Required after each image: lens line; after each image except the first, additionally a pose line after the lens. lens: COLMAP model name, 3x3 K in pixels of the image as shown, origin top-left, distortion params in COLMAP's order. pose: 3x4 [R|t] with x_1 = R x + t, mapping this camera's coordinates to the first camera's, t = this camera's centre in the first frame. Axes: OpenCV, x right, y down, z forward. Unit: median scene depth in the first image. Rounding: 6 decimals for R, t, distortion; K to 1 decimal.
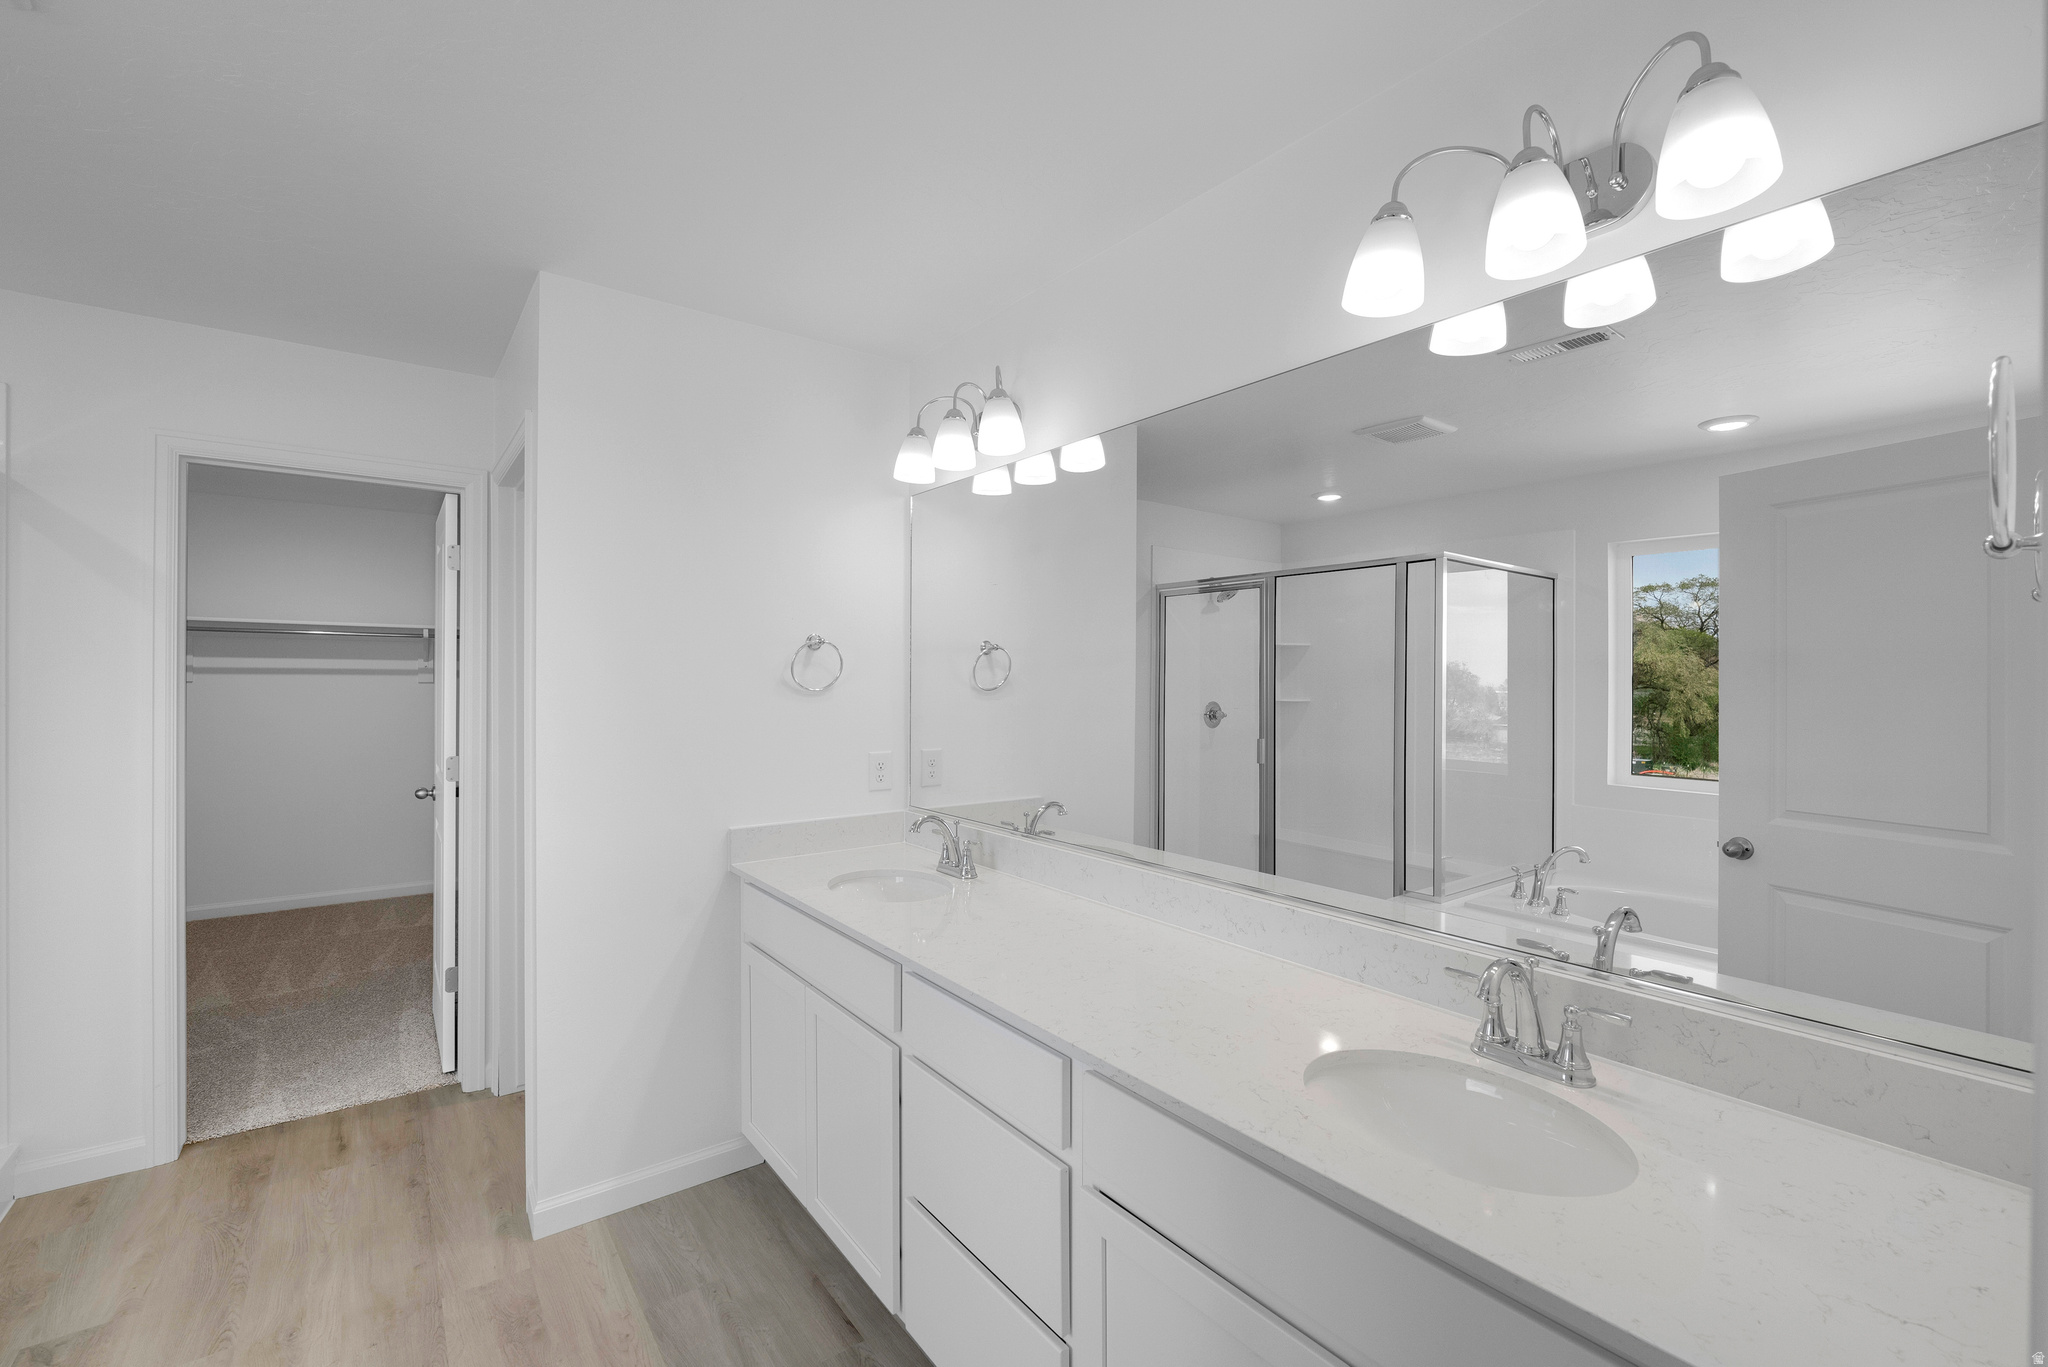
lens RADIAL K [[853.6, 0, 1024.8], [0, 853.6, 681.1], [0, 0, 1]] dist [-0.005455, -0.000896]
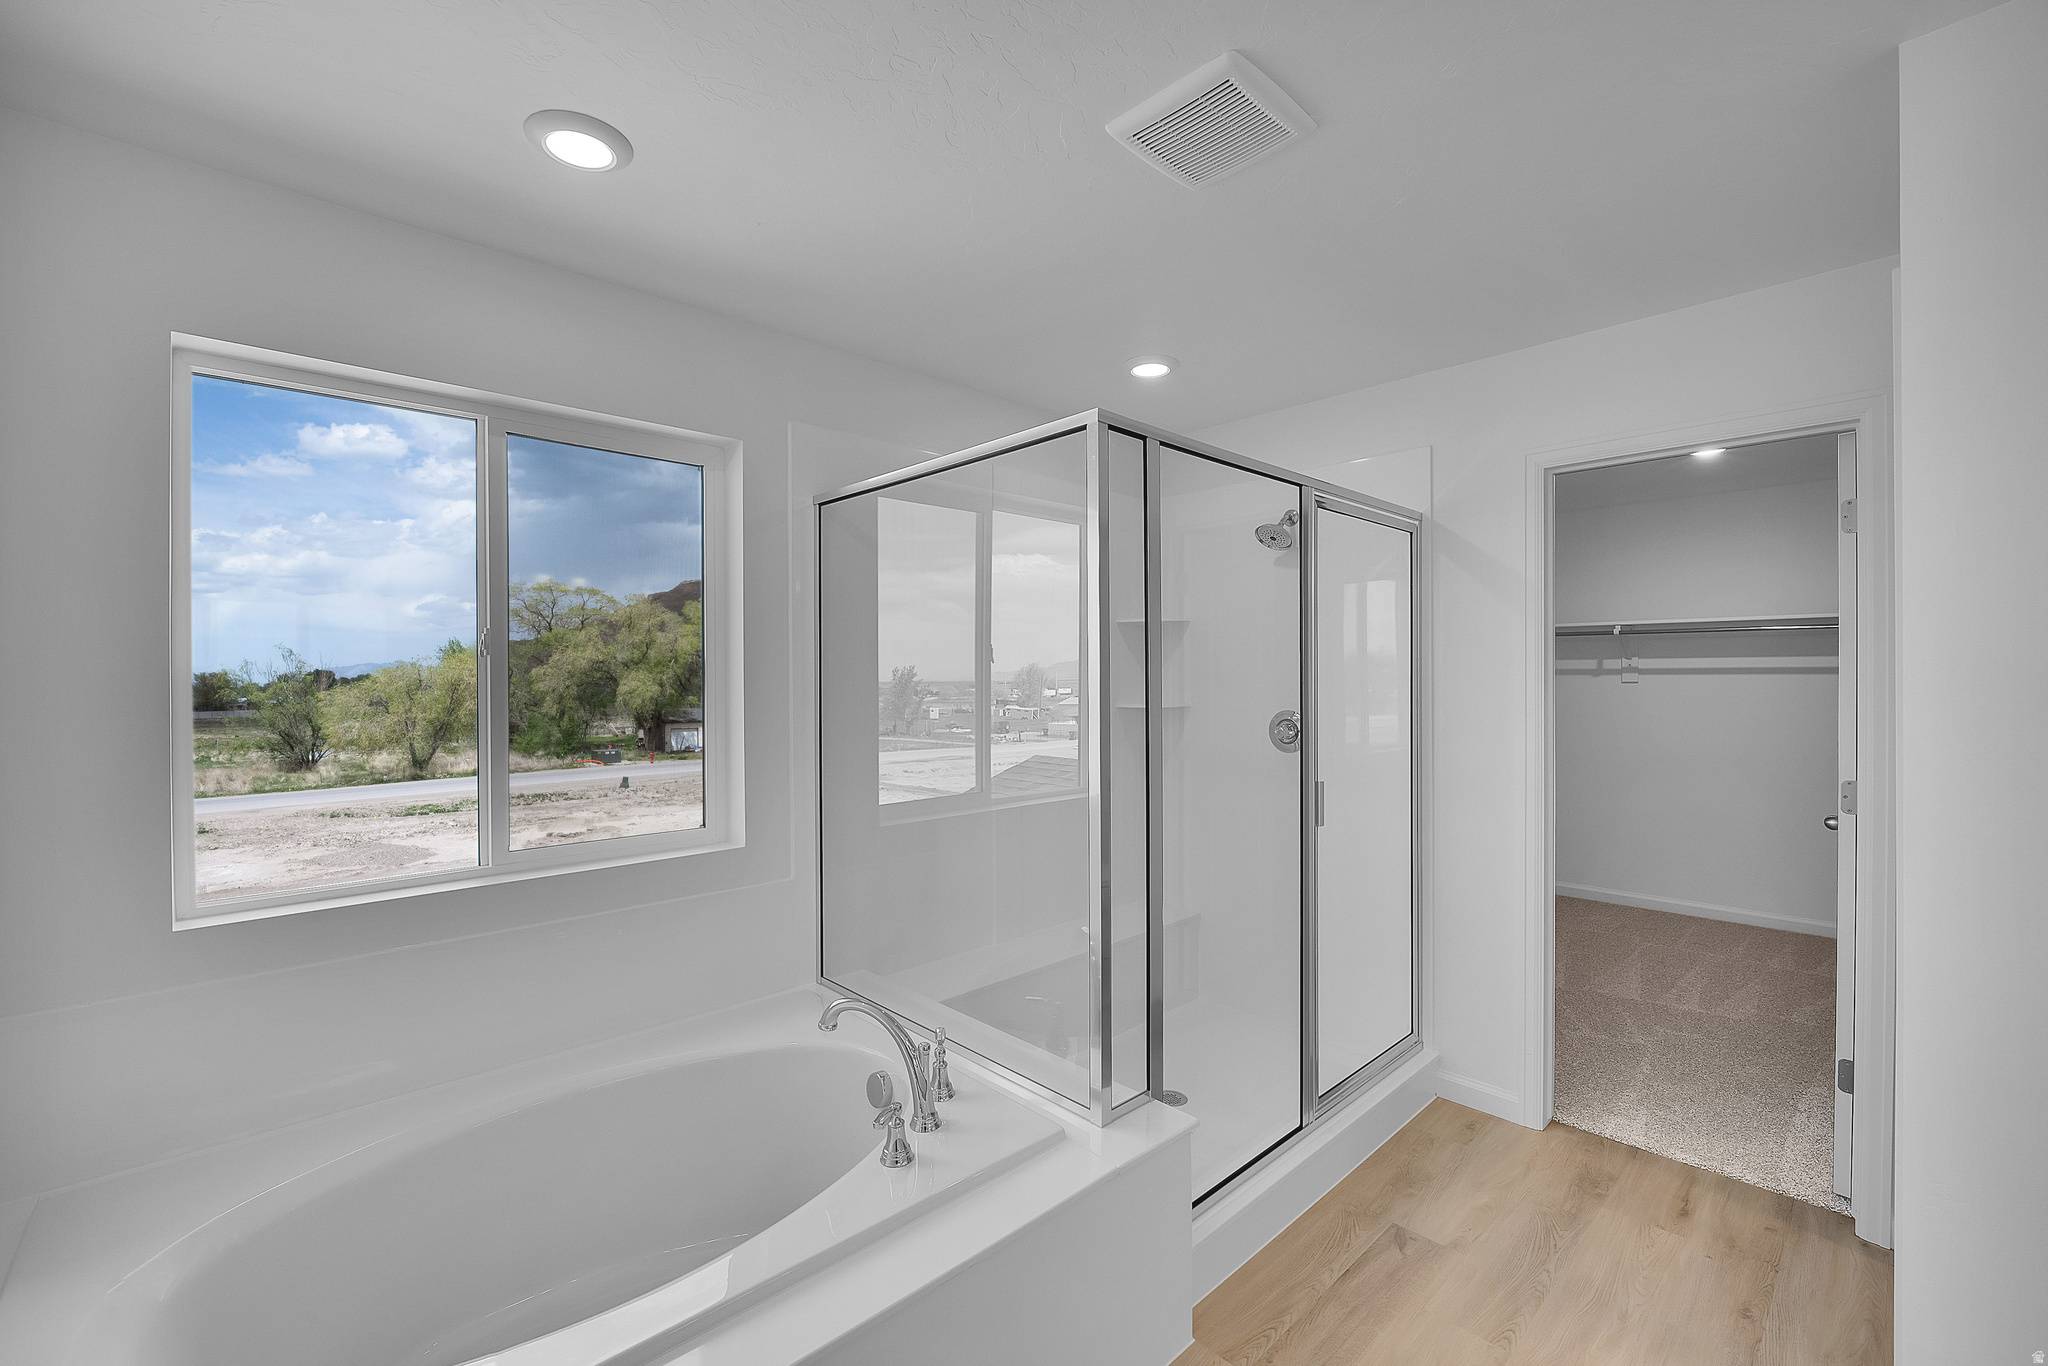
lens RADIAL K [[853.6, 0, 1023.5], [0, 853.6, 681.5], [0, 0, 1]] dist [-0.005455, -0.000896]
pose [[0.104784, -0.003914, -0.994487, 0.001623], [0.005736, 0.999978, -0.003331, -0.002950], [0.994478, -0.005355, 0.104804, 0.221989]]
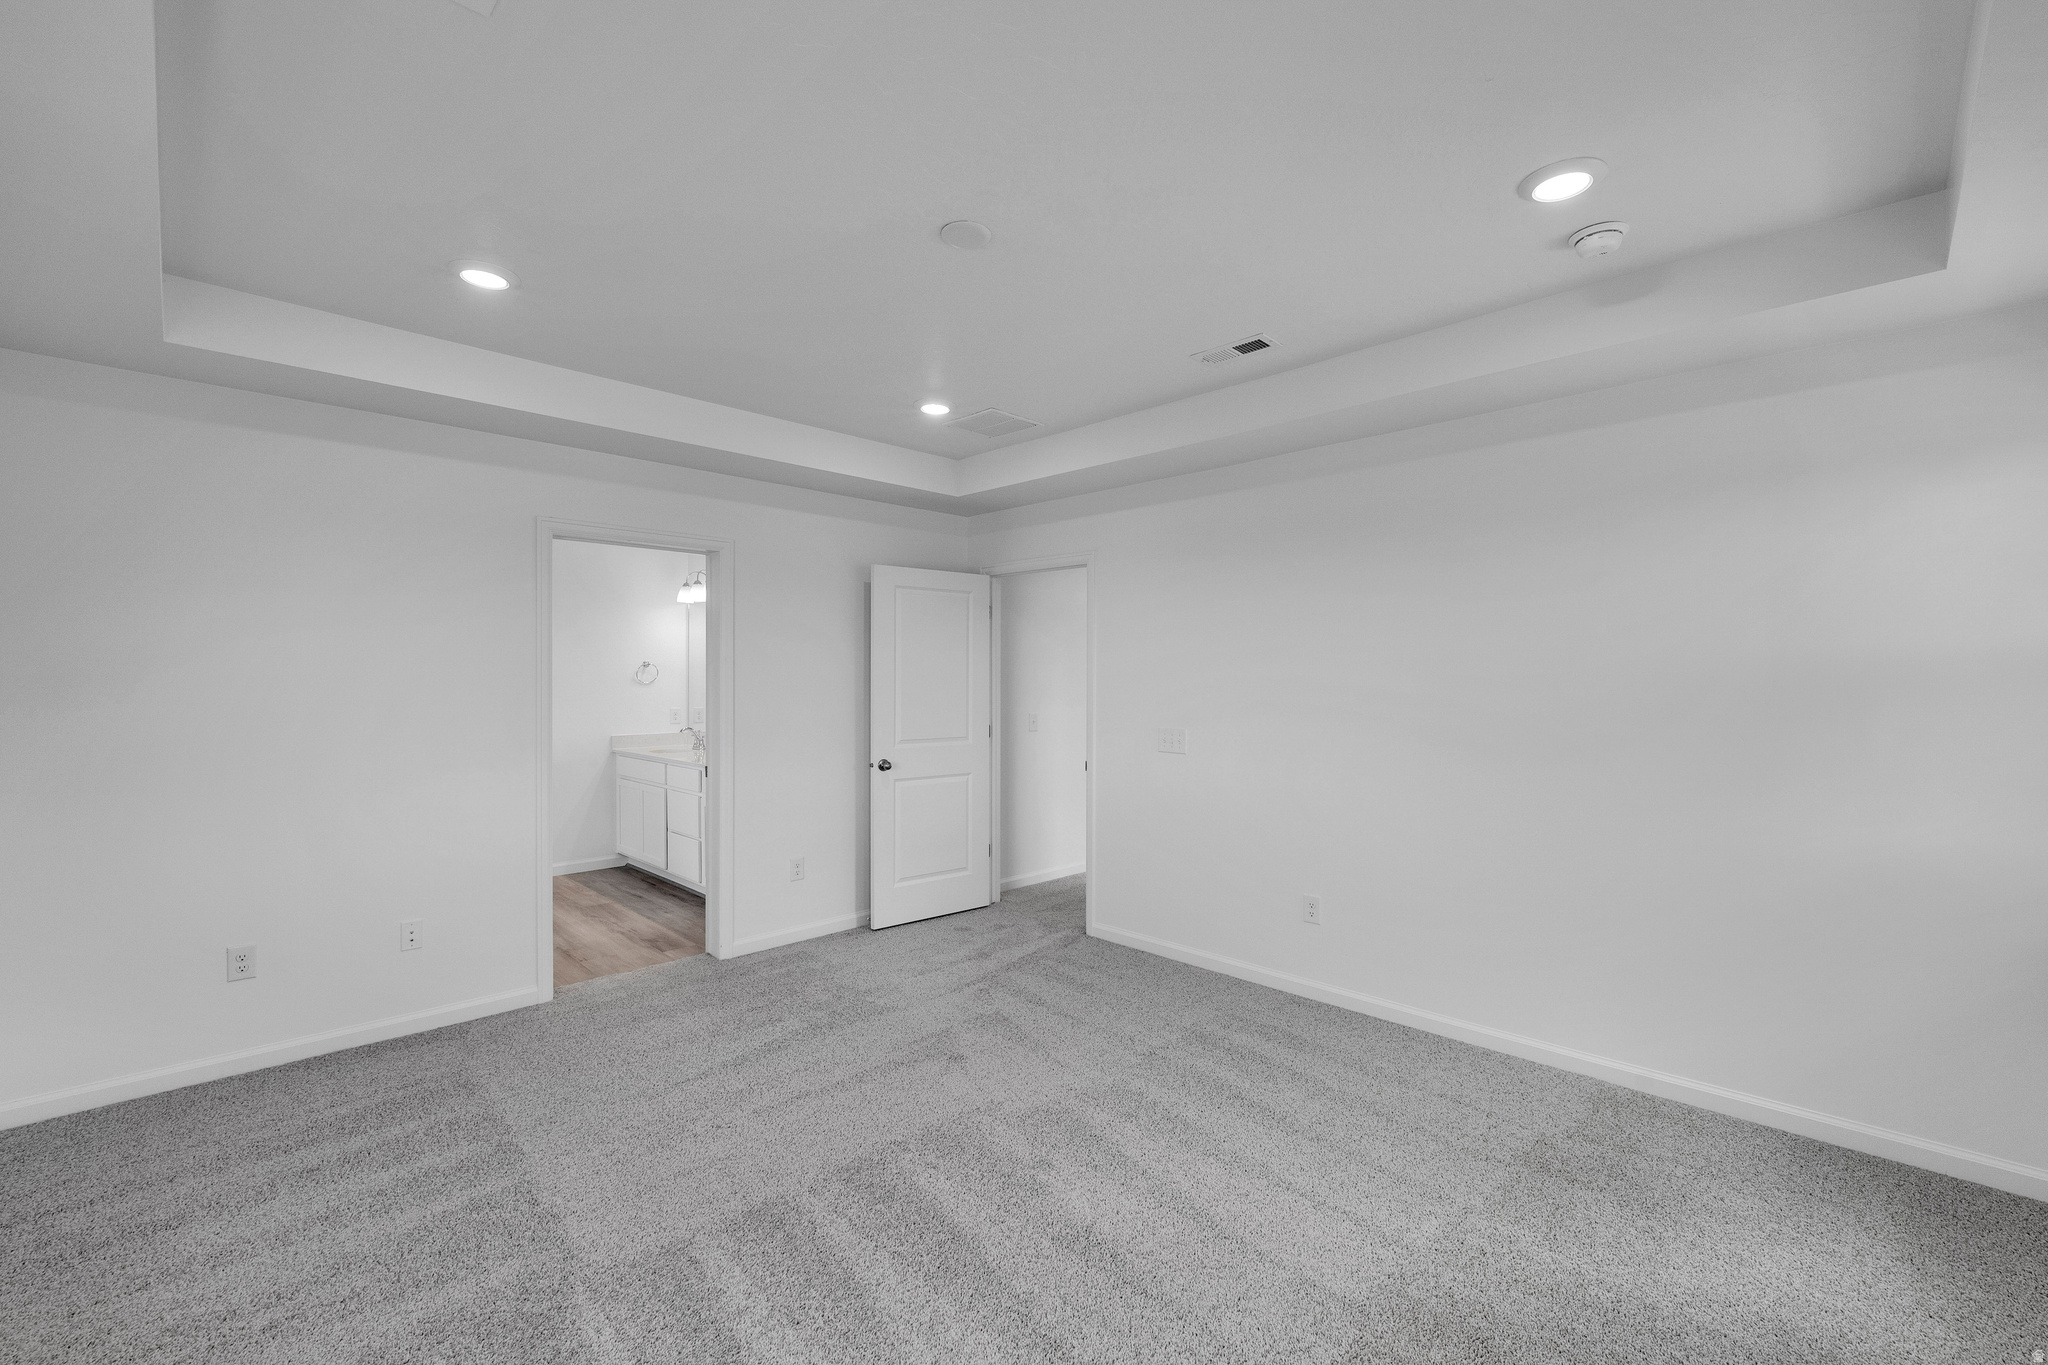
lens RADIAL K [[853.6, 0, 1029.2], [0, 853.6, 681.8], [0, 0, 1]] dist [-0.005455, -0.000896]
pose [[0.990913, -0.002925, 0.134476, 0.704668], [0.002705, 0.999995, 0.001820, 0.006659], [-0.134481, -0.001440, 0.990915, -2.170869]]
